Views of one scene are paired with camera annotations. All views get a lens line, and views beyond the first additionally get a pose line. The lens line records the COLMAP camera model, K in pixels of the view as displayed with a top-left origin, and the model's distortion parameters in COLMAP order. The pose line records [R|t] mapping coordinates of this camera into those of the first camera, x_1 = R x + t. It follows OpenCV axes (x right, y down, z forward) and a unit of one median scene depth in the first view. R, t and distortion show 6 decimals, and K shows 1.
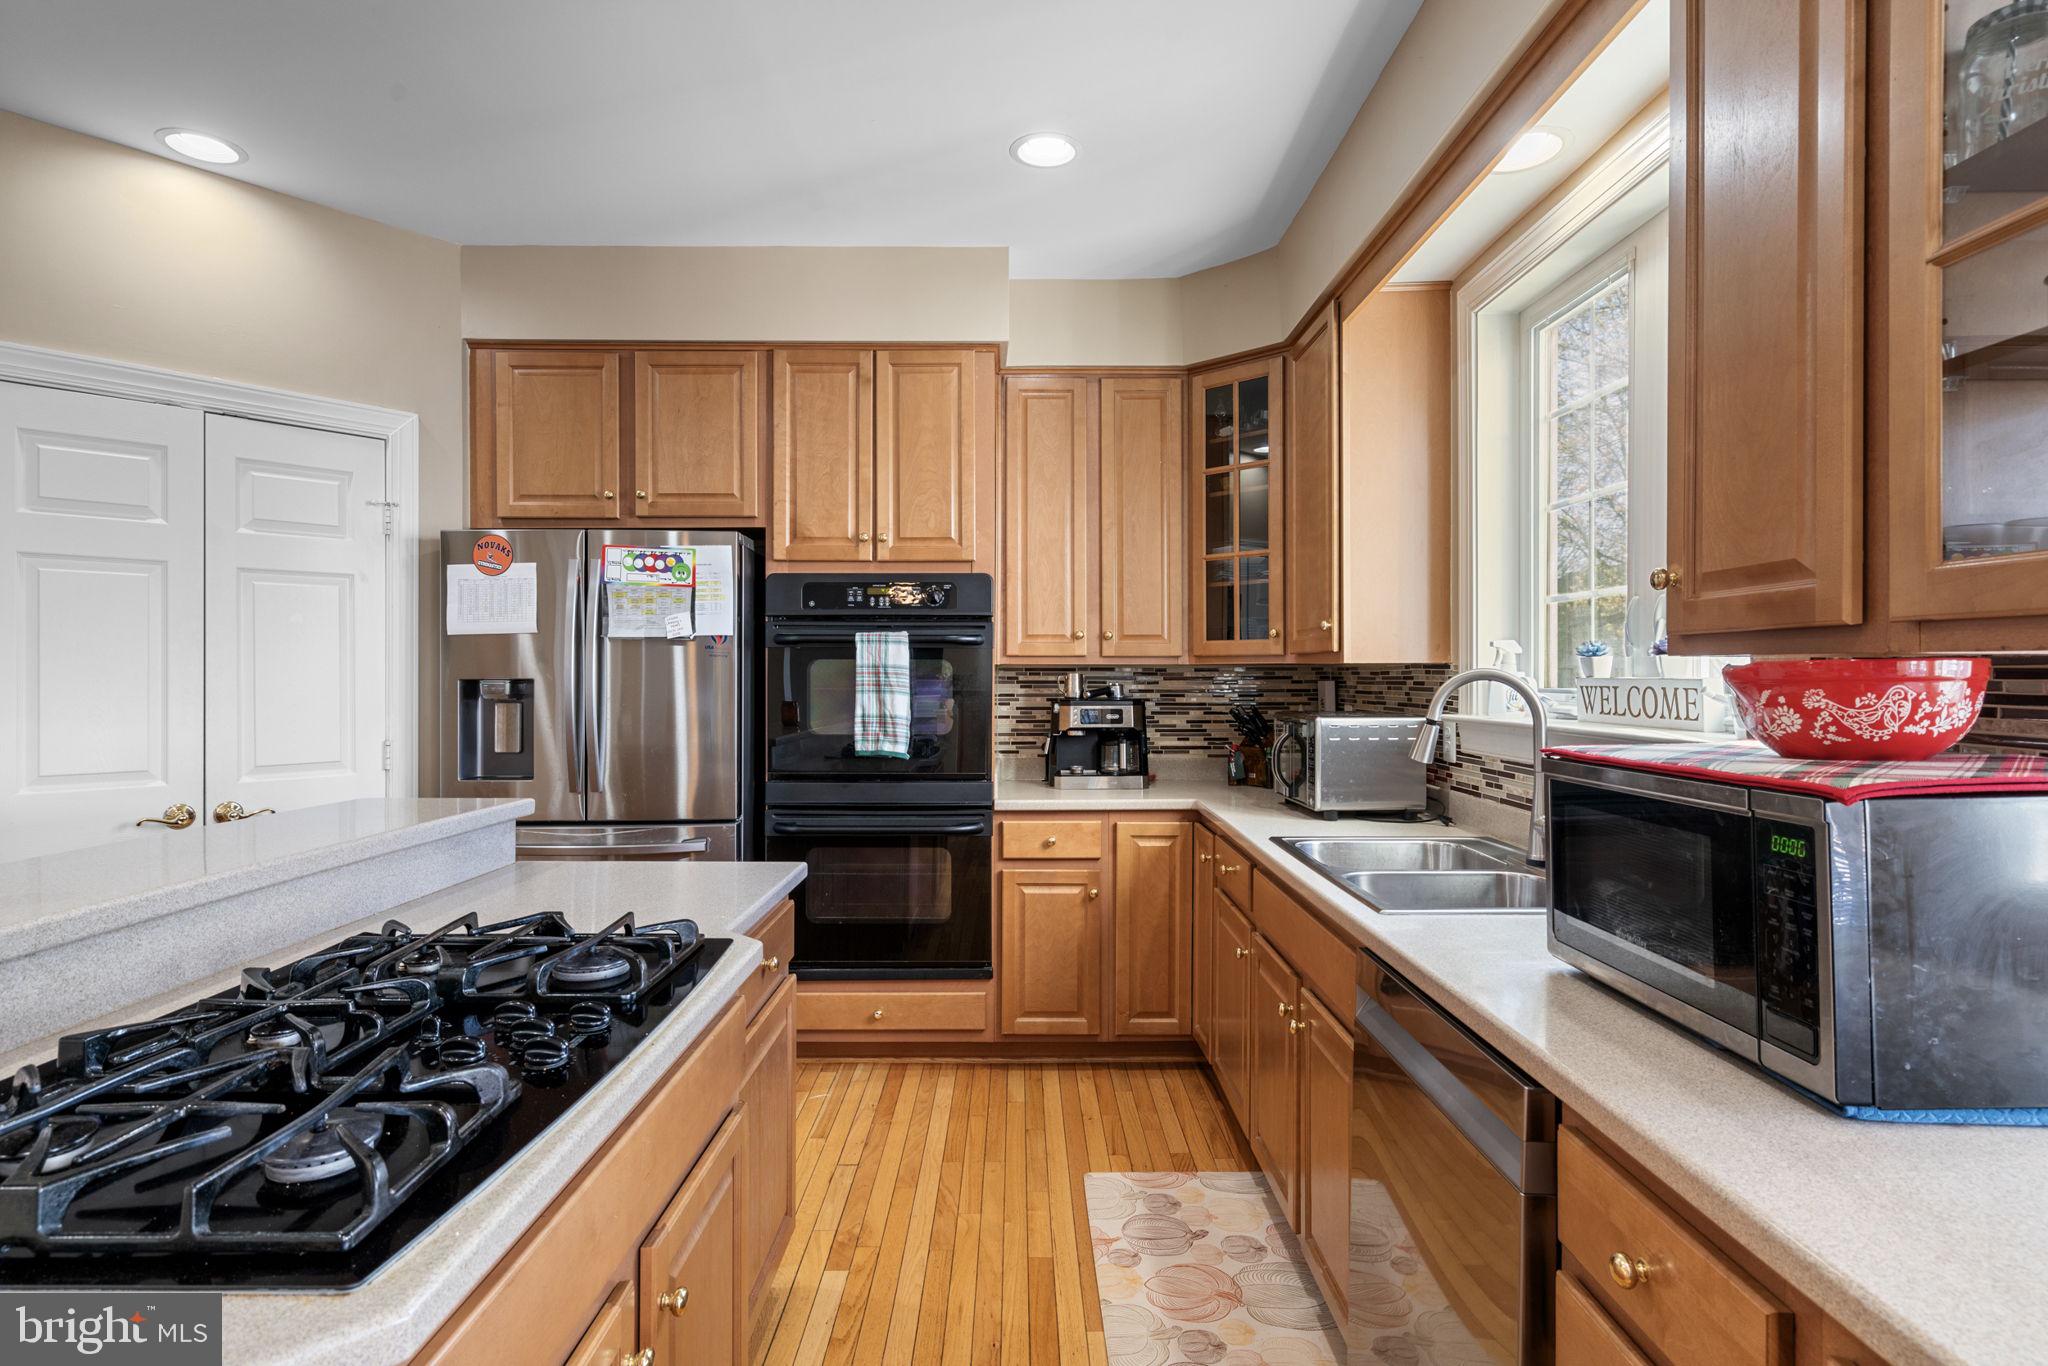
lens RADIAL K [[1060.4, 0, 1020.6], [0, 1060.4, 676.8], [0, 0, 1]] dist [-0.005048, -0.000357]
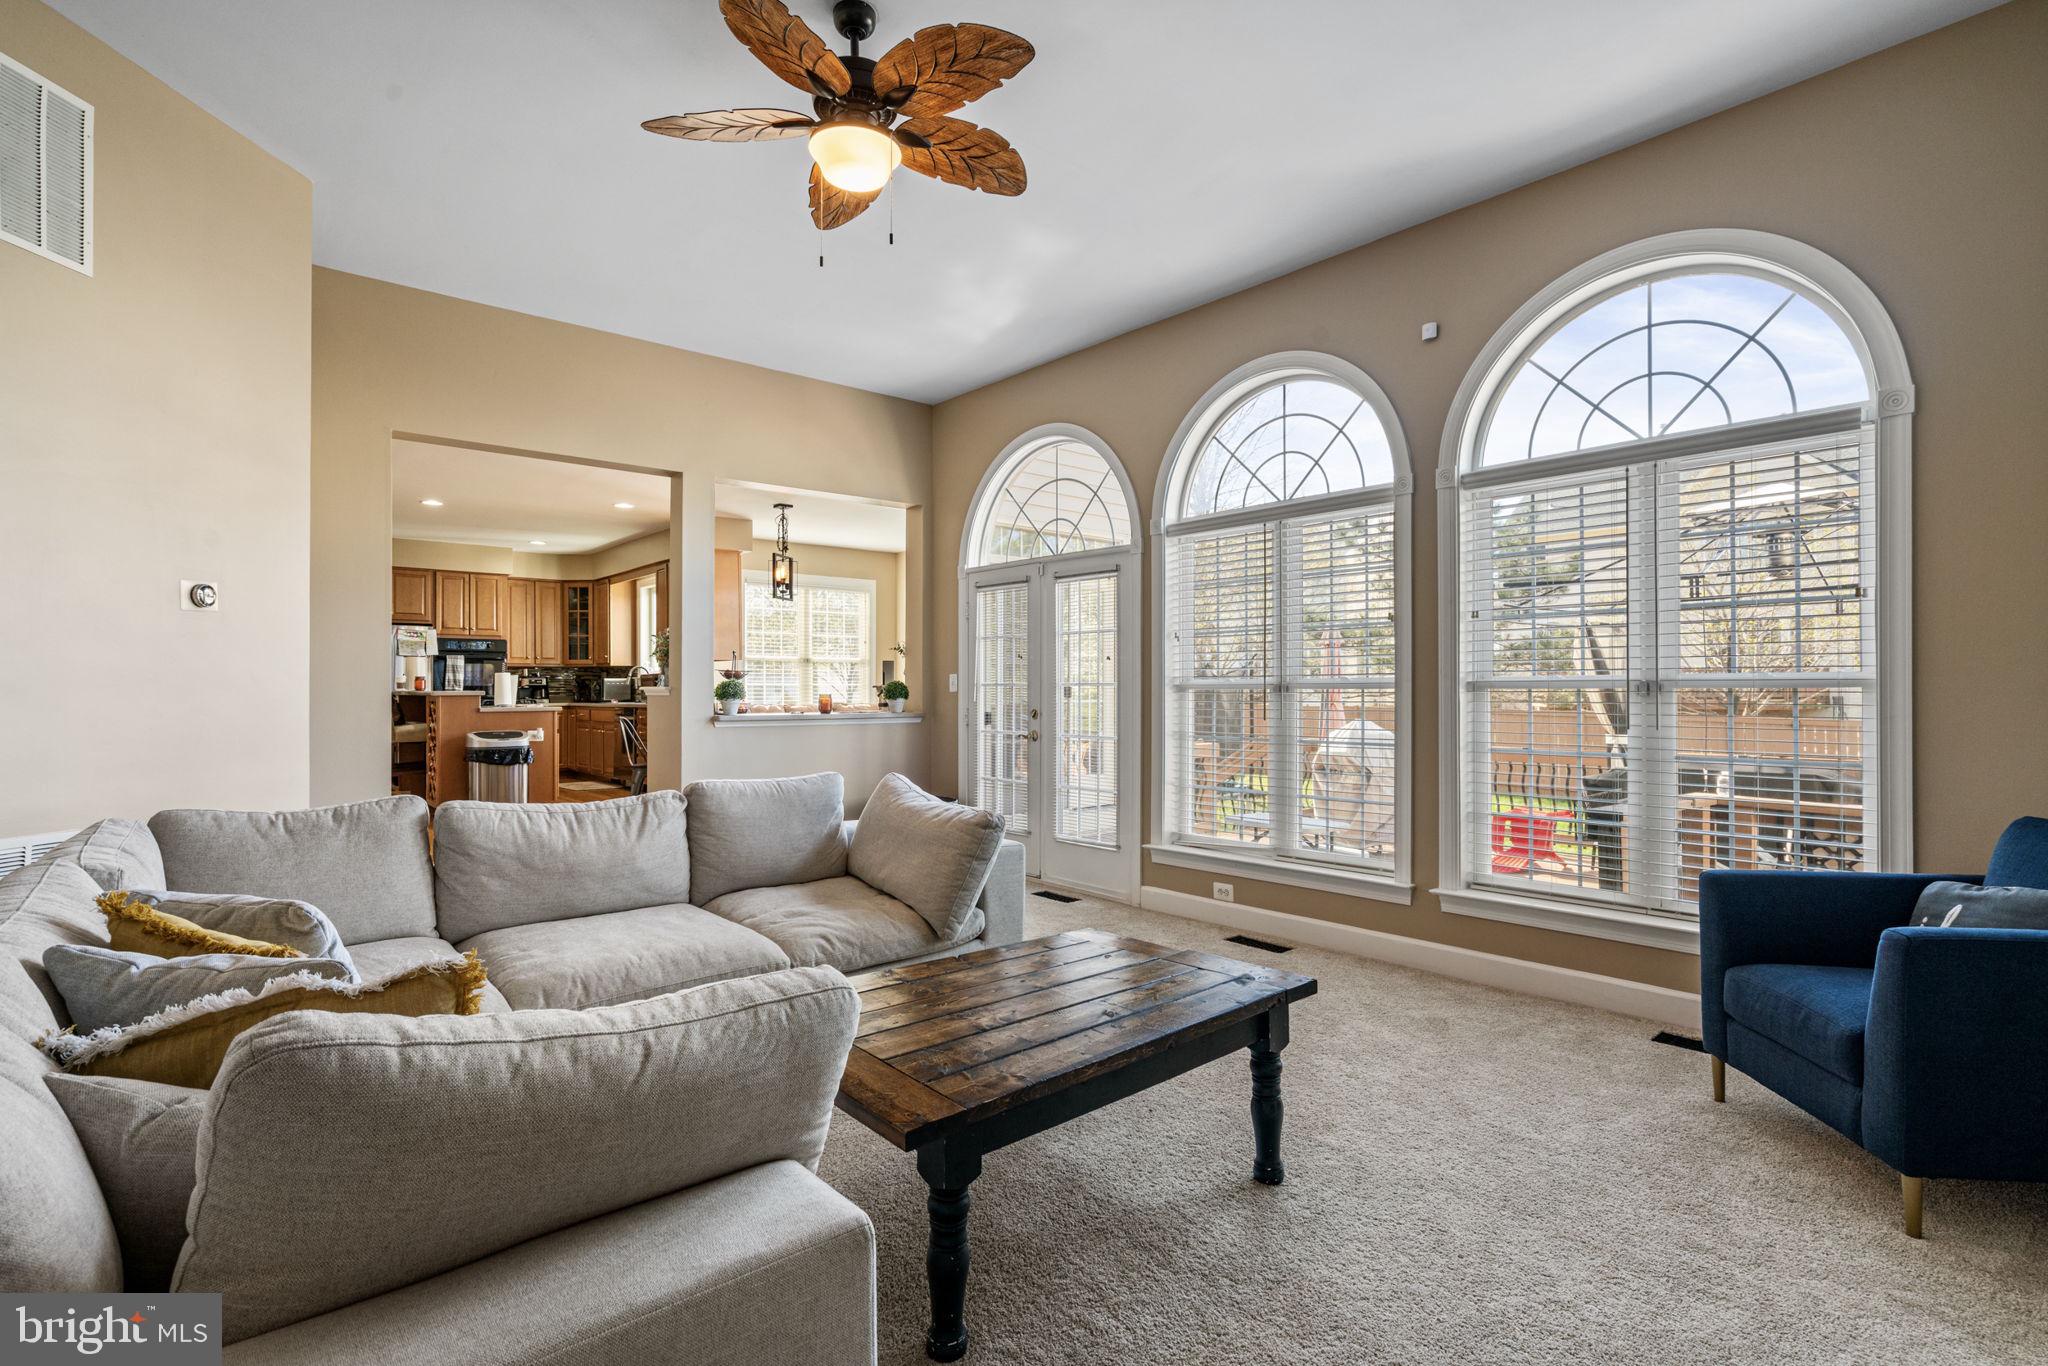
lens RADIAL K [[942.1, 0, 1025.4], [0, 942.1, 673.8], [0, 0, 1]] dist [0.002281, -0.000078]
pose [[0.744825, 0.003296, 0.667251, -0.849835], [0.010915, 0.999794, -0.017123, 0.089850], [-0.667170, 0.020036, 0.744636, -2.537908]]
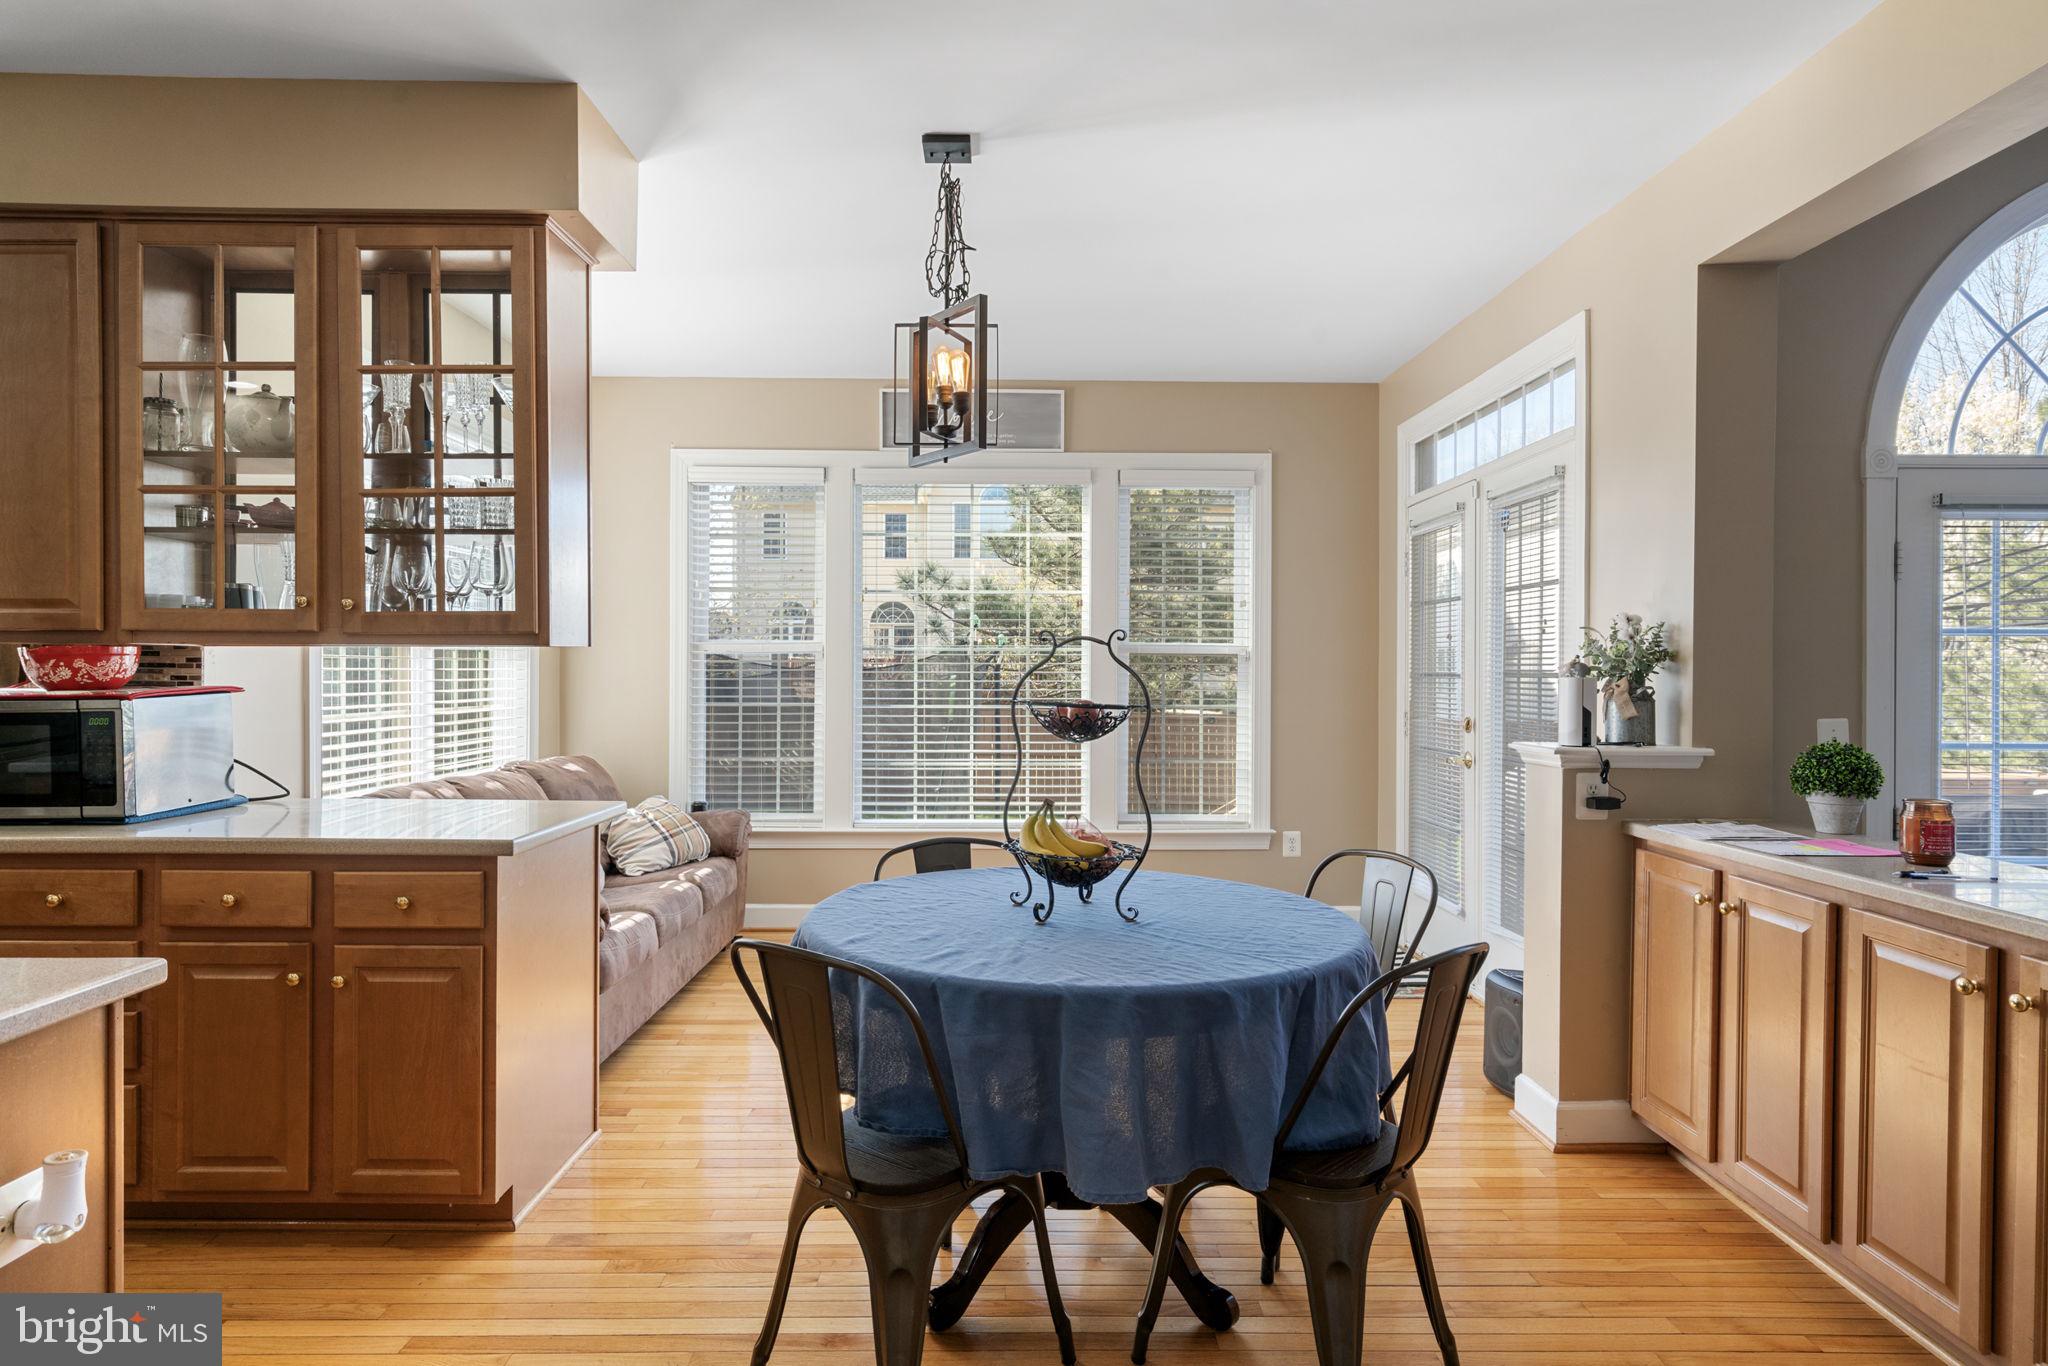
lens RADIAL K [[1130.1, 0, 1025.0], [0, 1130.1, 676.4], [0, 0, 1]] dist [-0.000081, -0.002482]
pose [[-0.012219, -0.006679, 0.999903, -0.564575], [0.001675, 0.999976, 0.006700, 0.012554], [-0.999924, 0.001757, -0.012208, -0.328087]]
